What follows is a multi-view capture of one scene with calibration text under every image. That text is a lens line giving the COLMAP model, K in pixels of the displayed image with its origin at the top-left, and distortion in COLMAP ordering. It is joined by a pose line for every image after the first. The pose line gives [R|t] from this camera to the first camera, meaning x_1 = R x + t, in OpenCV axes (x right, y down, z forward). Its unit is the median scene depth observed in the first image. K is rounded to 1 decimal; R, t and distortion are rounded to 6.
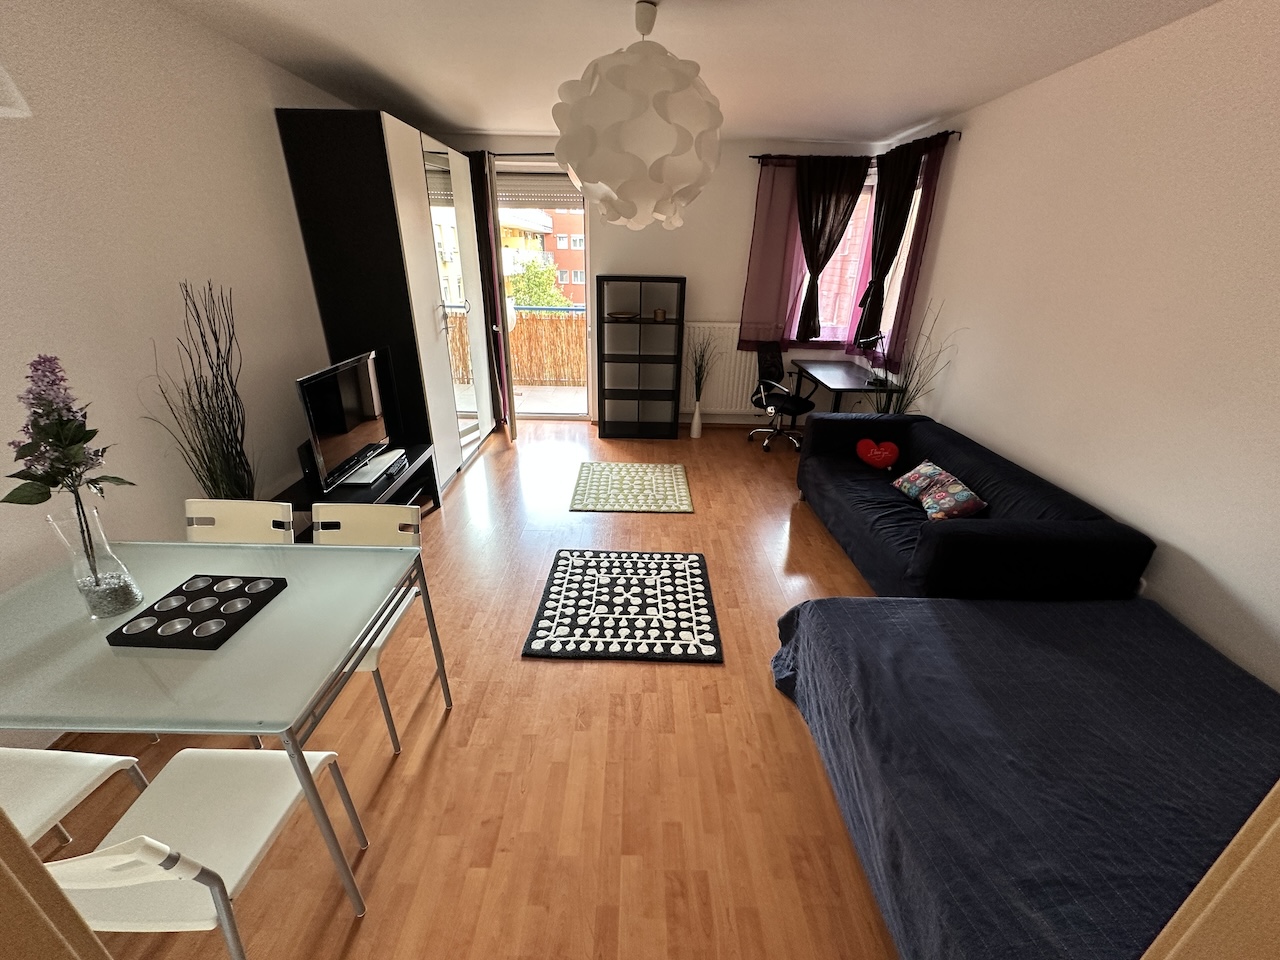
lens RADIAL K [[513.4, 0, 640.0], [0, 513.4, 480.0], [0, 0, 1]] dist [0.000285, 0.000953]
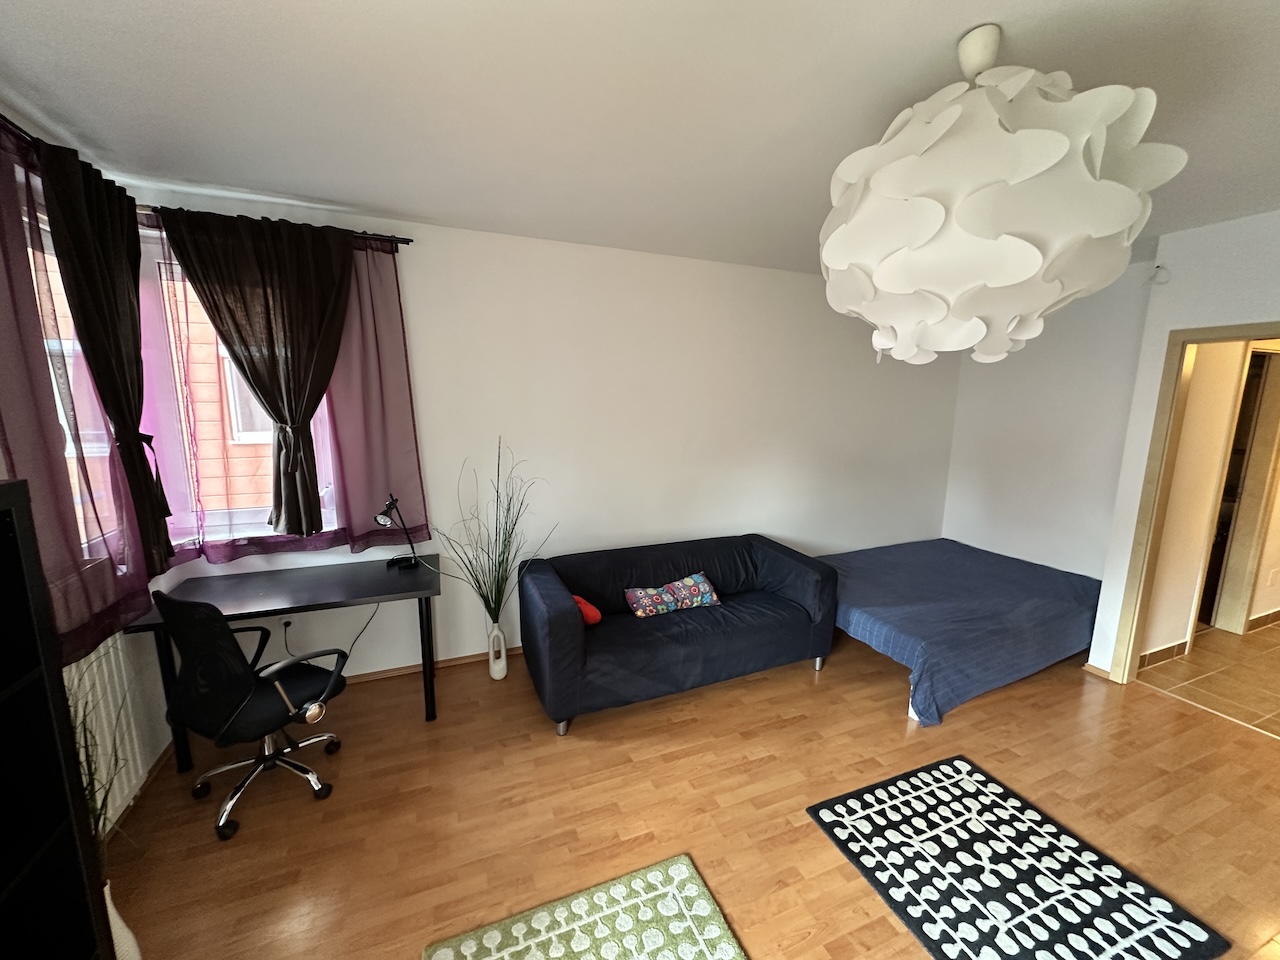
lens RADIAL K [[513.4, 0, 640.0], [0, 513.4, 480.0], [0, 0, 1]] dist [0.000285, 0.000953]
pose [[-0.379714, -0.177672, 0.907882, -0.376047], [0.355034, 0.878248, 0.320362, -0.601855], [-0.854265, 0.443975, -0.270403, 1.337954]]
